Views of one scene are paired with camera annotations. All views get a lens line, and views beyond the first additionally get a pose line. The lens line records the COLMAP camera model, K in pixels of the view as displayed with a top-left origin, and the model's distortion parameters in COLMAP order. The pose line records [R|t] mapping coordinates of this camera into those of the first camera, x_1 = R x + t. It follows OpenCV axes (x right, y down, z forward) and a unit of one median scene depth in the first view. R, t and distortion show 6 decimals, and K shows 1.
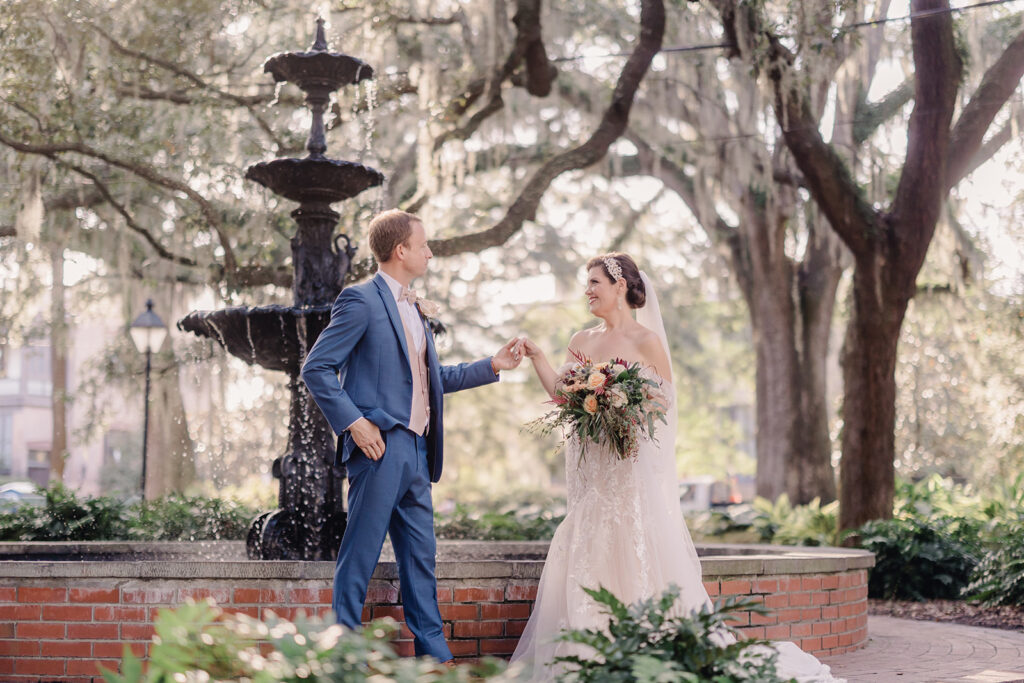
lens RADIAL K [[1505.9, 0, 512.0], [0, 1505.9, 341.5], [0, 0, 1]] dist [-0.006812, -0.078650]
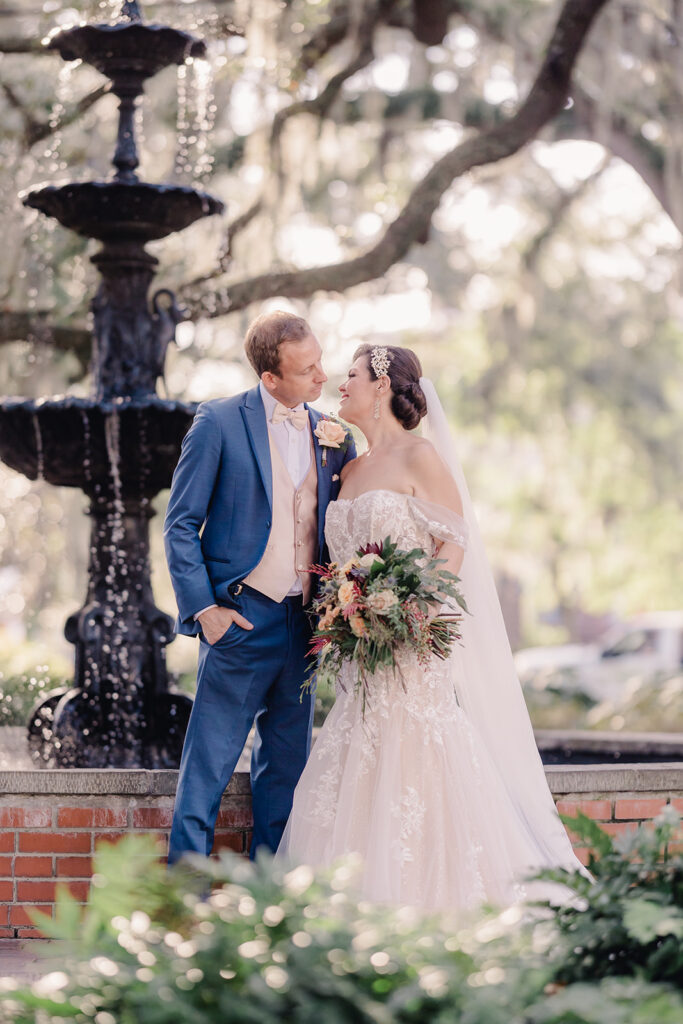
lens RADIAL K [[2437.7, 0, 341.5], [0, 2437.7, 512.0], [0, 0, 1]] dist [-0.086333, -0.186213]
pose [[0.999968, 0.001752, -0.007819, -0.024042], [-0.001373, 0.998833, 0.048280, -0.024108], [0.007895, -0.048268, 0.998803, -0.113864]]
